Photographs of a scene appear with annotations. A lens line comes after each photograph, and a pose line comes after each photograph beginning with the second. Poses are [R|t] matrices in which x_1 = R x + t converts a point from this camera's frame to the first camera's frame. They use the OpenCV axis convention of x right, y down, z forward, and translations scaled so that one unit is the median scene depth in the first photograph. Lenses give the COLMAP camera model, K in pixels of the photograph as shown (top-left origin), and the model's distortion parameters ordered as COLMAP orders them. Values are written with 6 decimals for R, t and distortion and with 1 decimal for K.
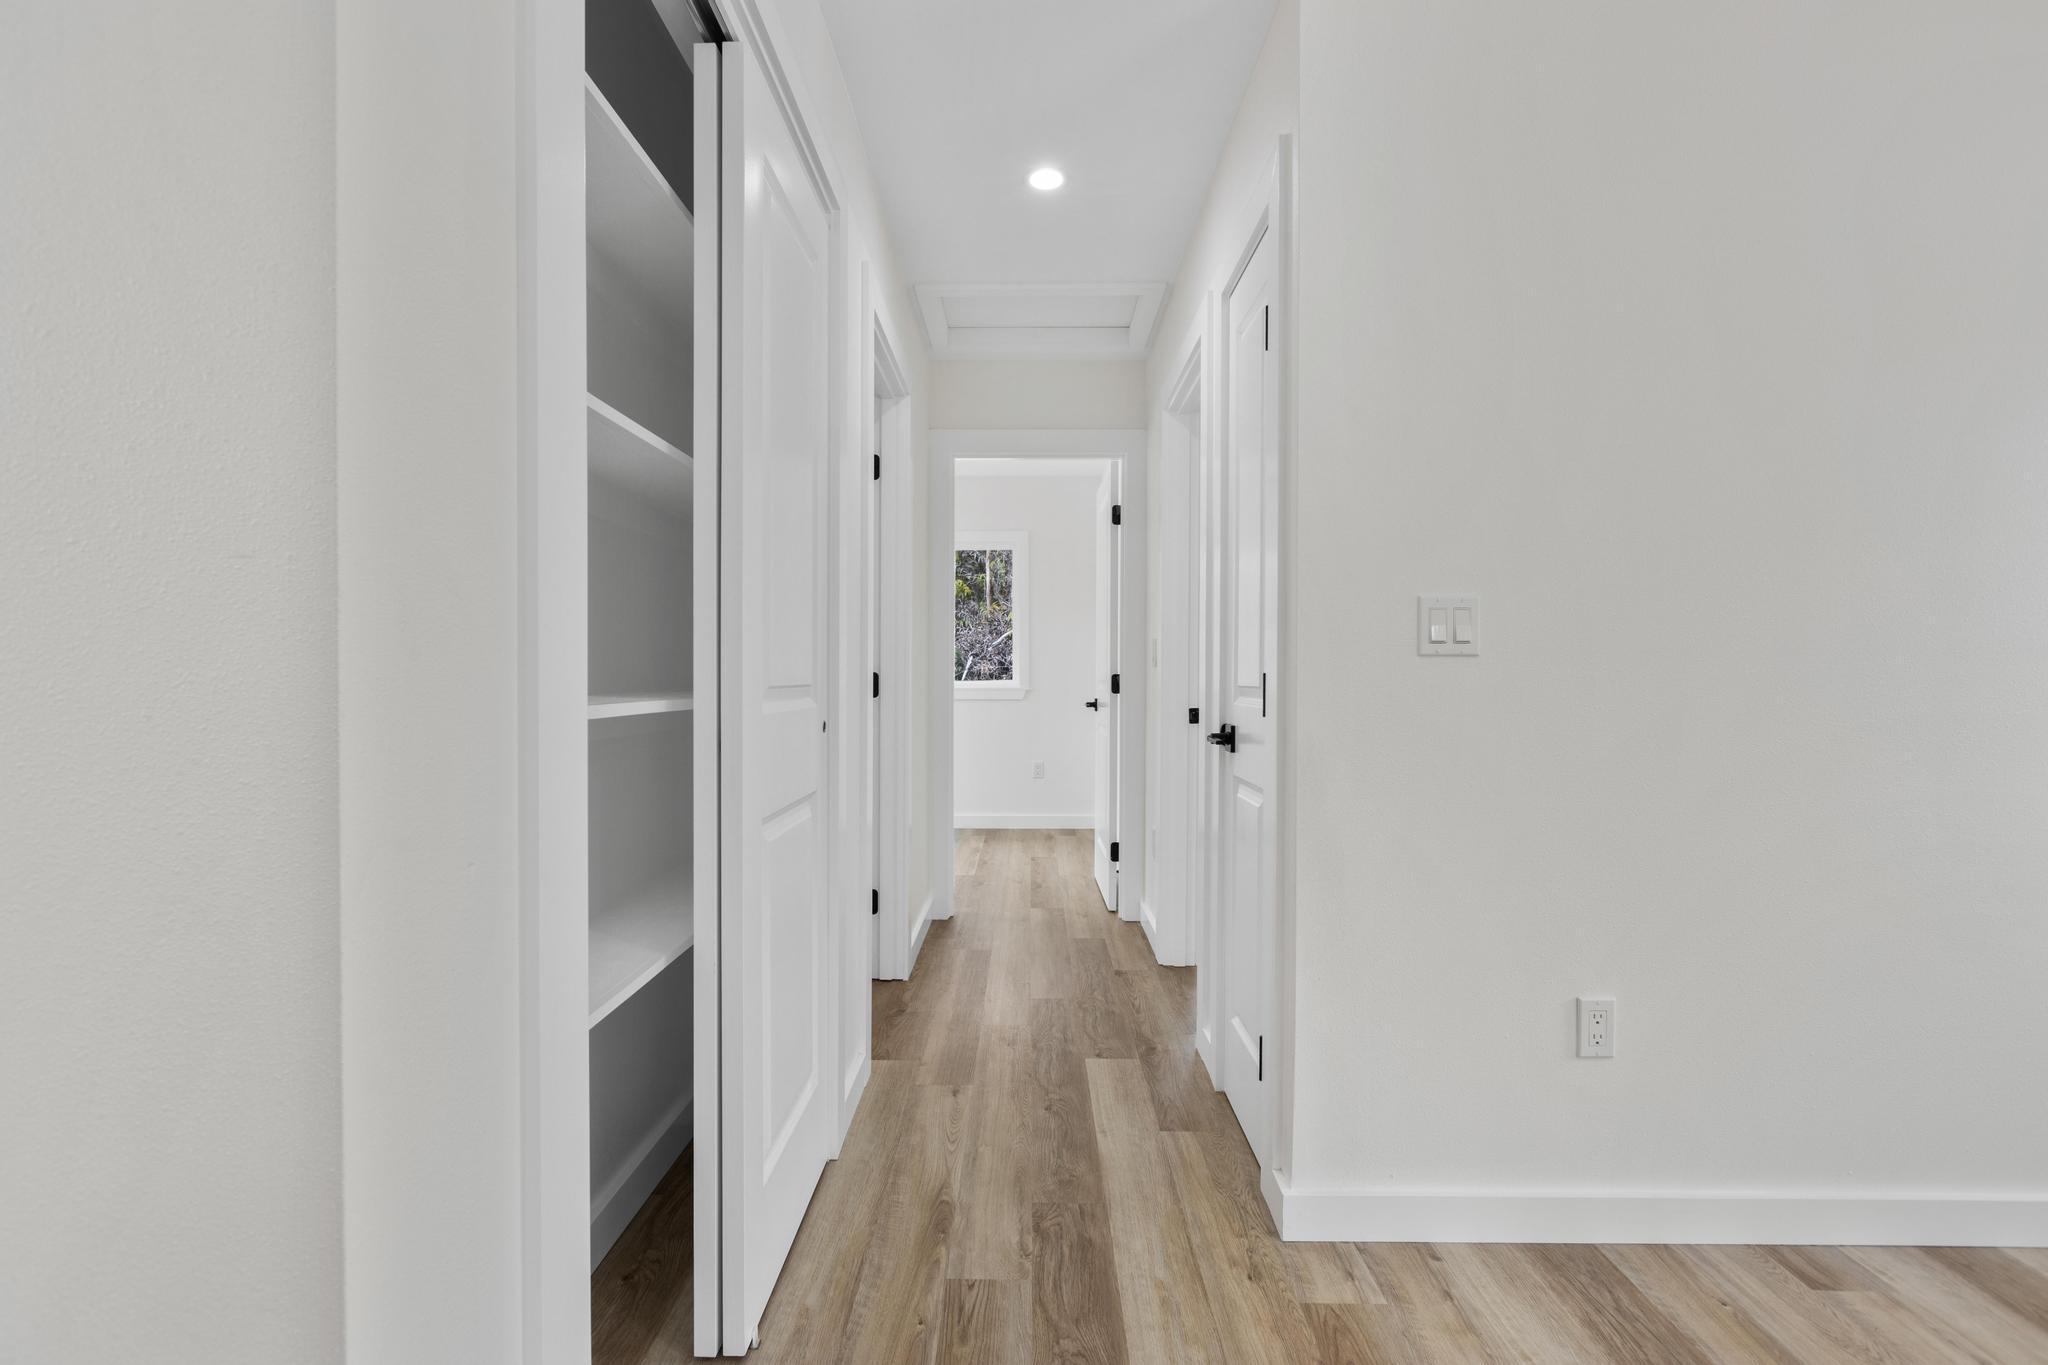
lens RADIAL K [[952.6, 0, 1024.1], [0, 952.6, 681.9], [0, 0, 1]] dist [-0.002804, -0.001037]
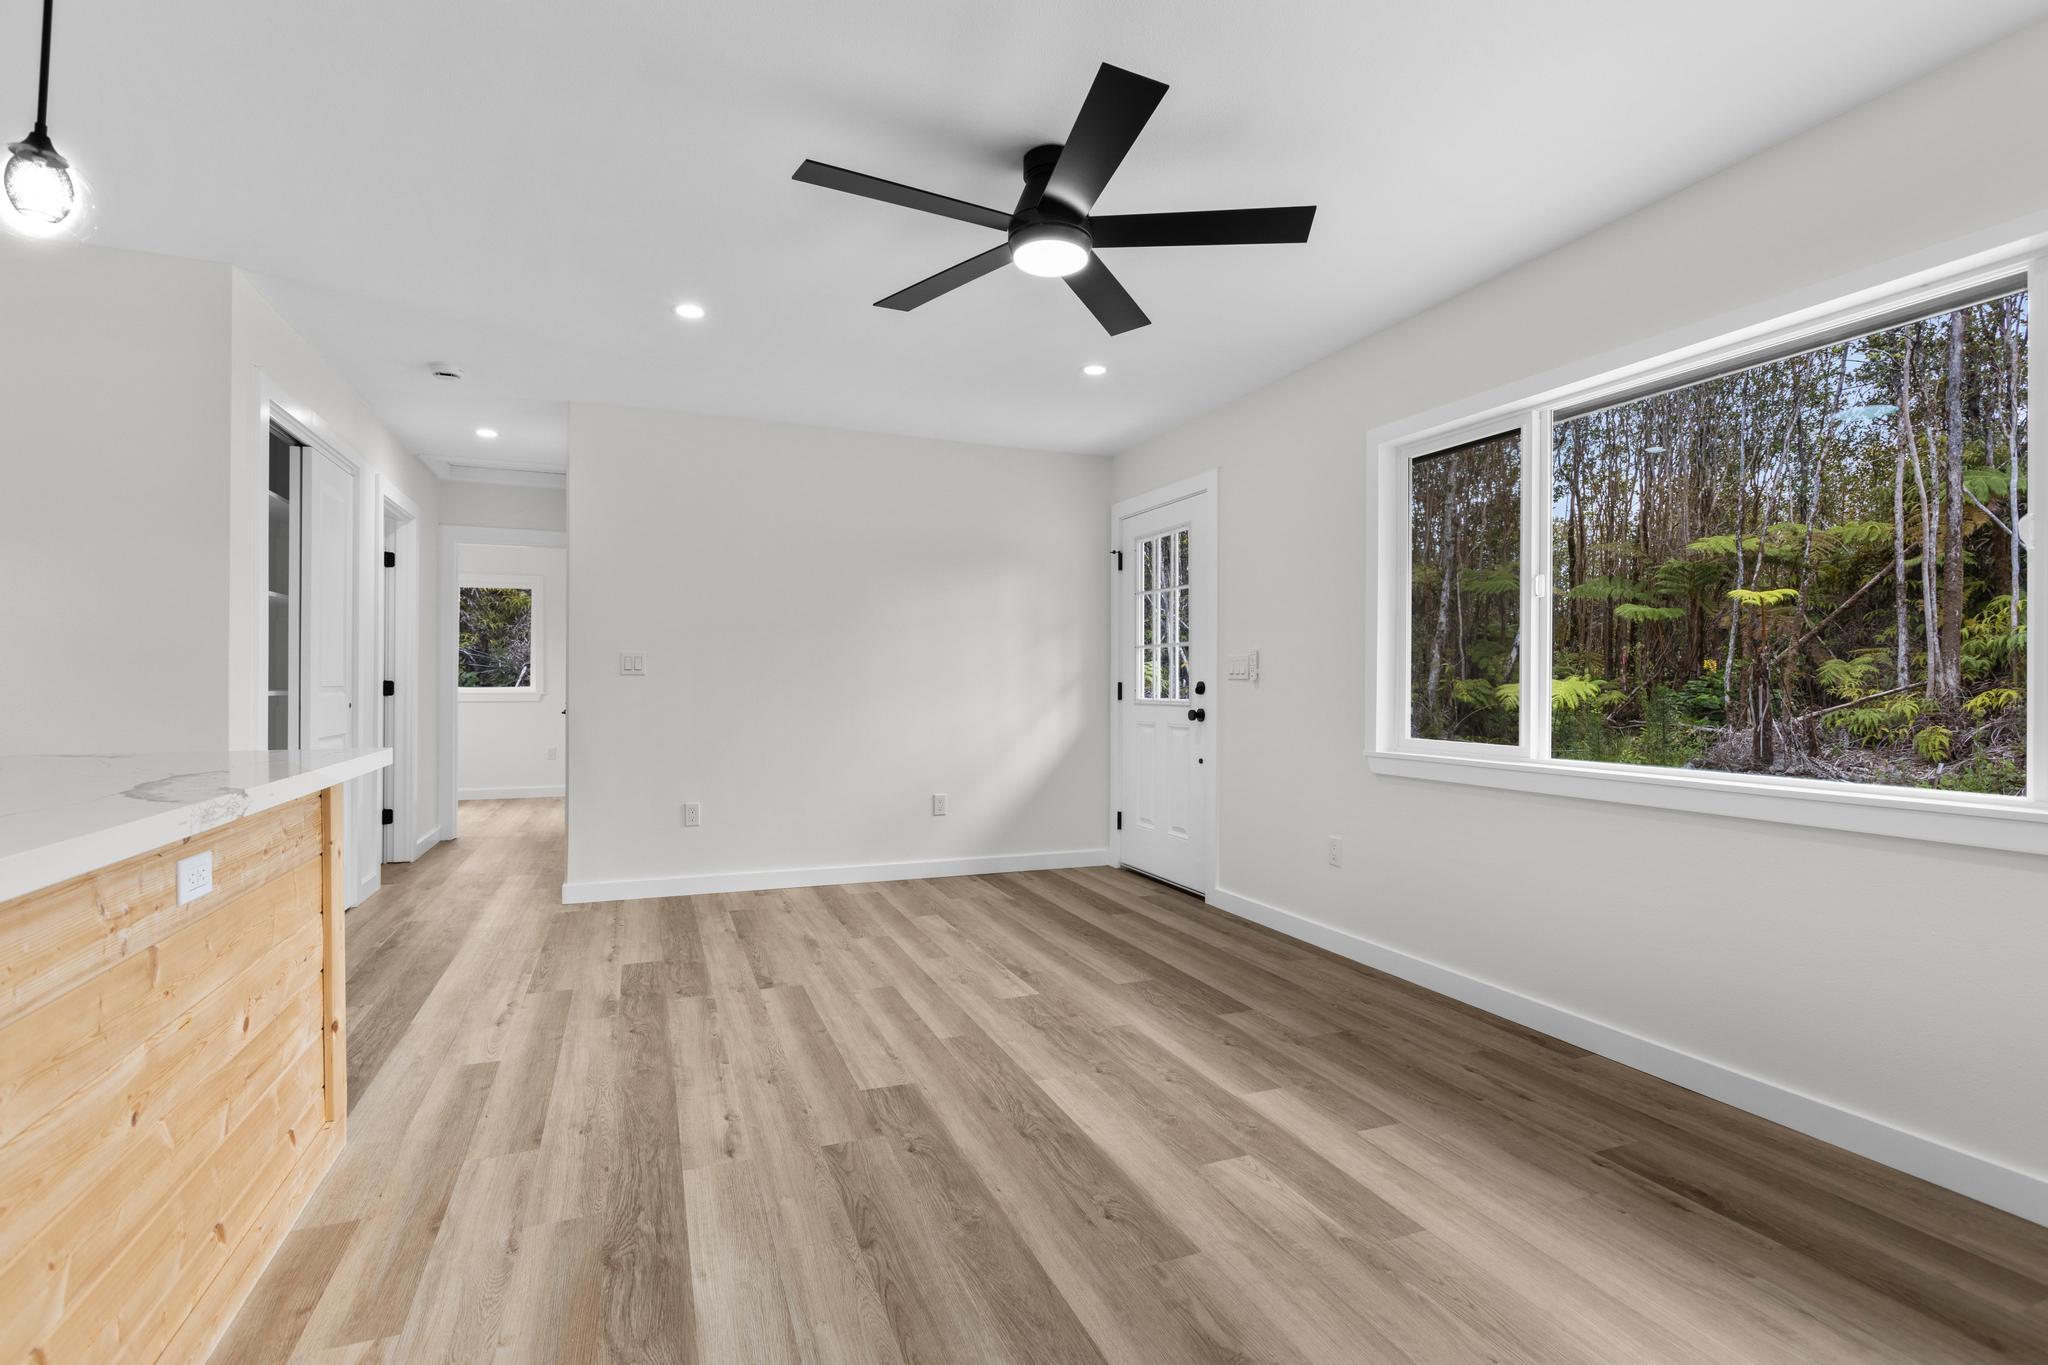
lens RADIAL K [[952.6, 0, 1009.3], [0, 952.6, 685.3], [0, 0, 1]] dist [-0.002804, -0.001037]
pose [[0.927921, 0.001738, 0.372772, 0.376256], [0.002576, 0.999935, -0.011075, 0.029718], [-0.372768, 0.011237, 0.927857, -1.569630]]
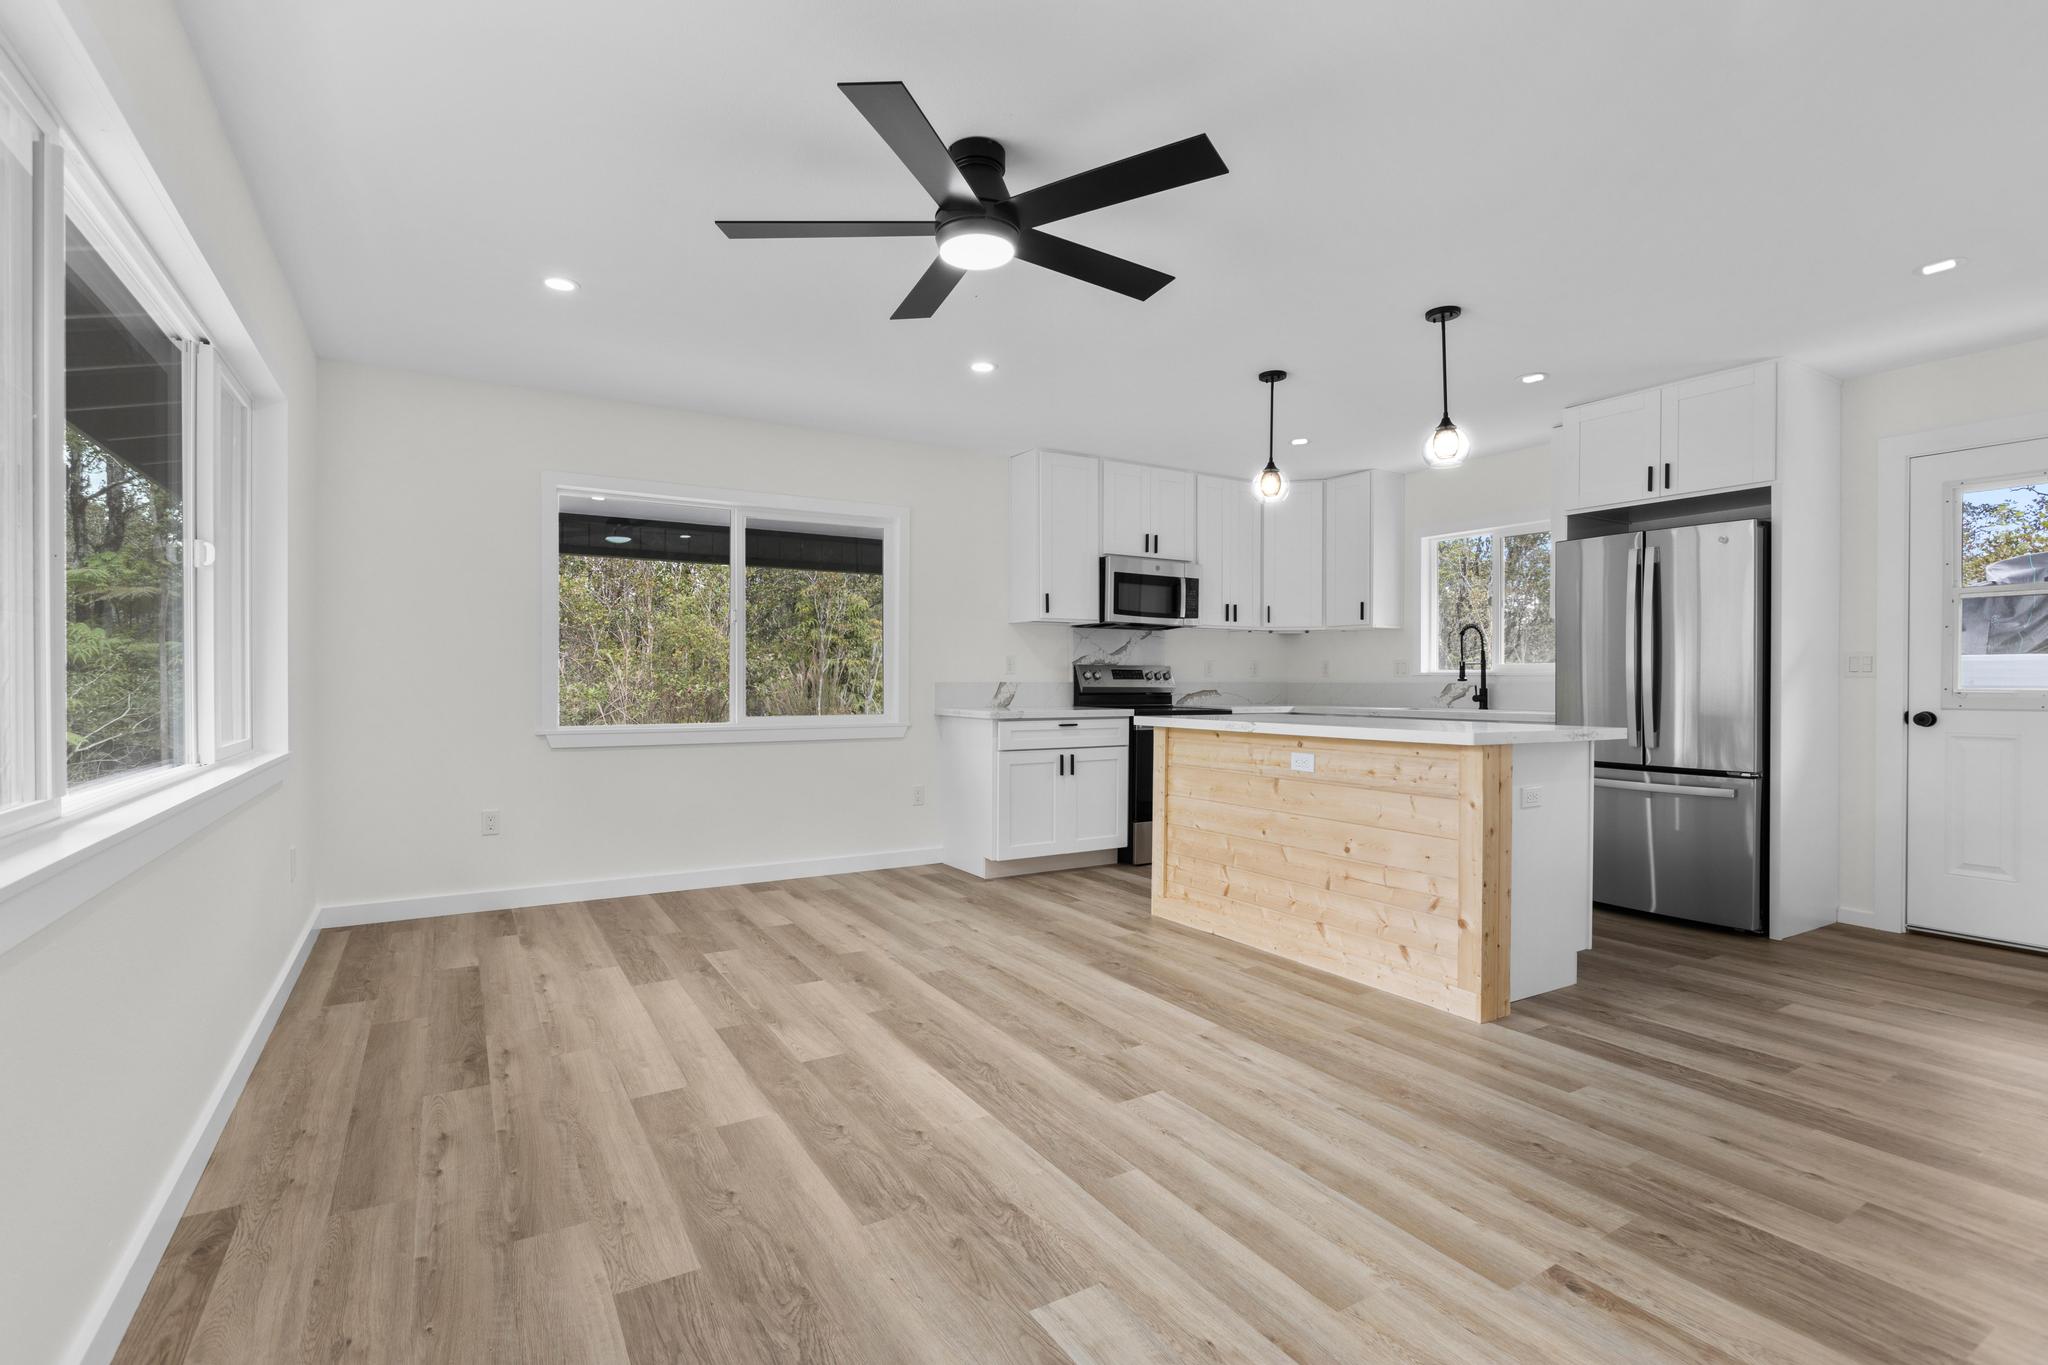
lens RADIAL K [[952.6, 0, 1007.0], [0, 952.6, 674.6], [0, 0, 1]] dist [-0.002804, -0.001037]
pose [[-0.857822, -0.009654, -0.513857, 1.442974], [-0.014135, 0.999889, 0.004811, 0.003256], [0.513753, 0.011390, -0.857862, 0.554733]]
